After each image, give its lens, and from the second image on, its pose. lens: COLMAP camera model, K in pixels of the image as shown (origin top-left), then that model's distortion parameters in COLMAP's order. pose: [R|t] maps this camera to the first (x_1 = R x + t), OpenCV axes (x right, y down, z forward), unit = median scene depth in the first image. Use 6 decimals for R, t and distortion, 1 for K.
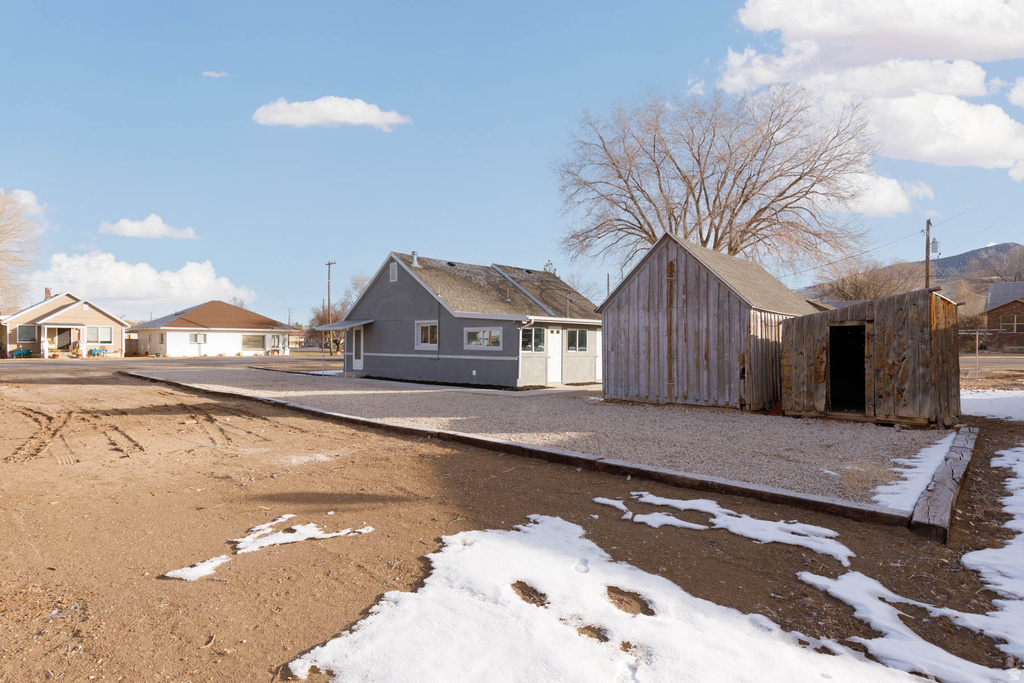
lens RADIAL K [[524.2, 0, 512.6], [0, 524.2, 342.7], [0, 0, 1]] dist [-0.004135, -0.000550]
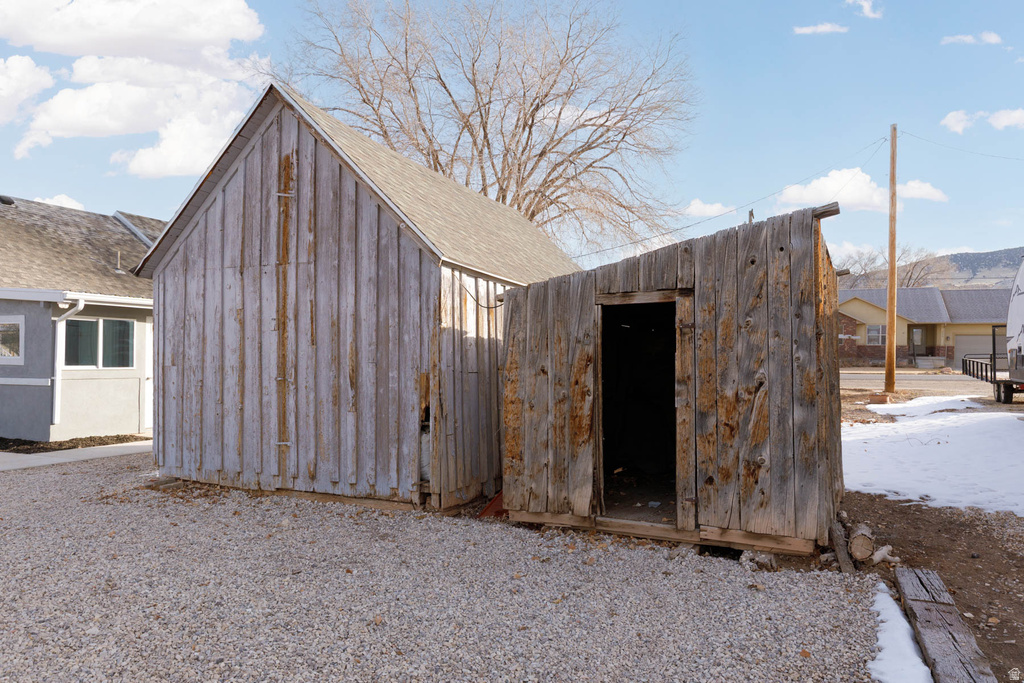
lens RADIAL K [[659.2, 0, 509.7], [0, 659.2, 343.6], [0, 0, 1]] dist [0.001836, 0.000190]
pose [[0.946149, 0.008026, 0.323633, 0.320559], [-0.002787, 0.999858, -0.016649, 0.006391], [-0.323720, 0.014850, 0.946036, 0.462945]]
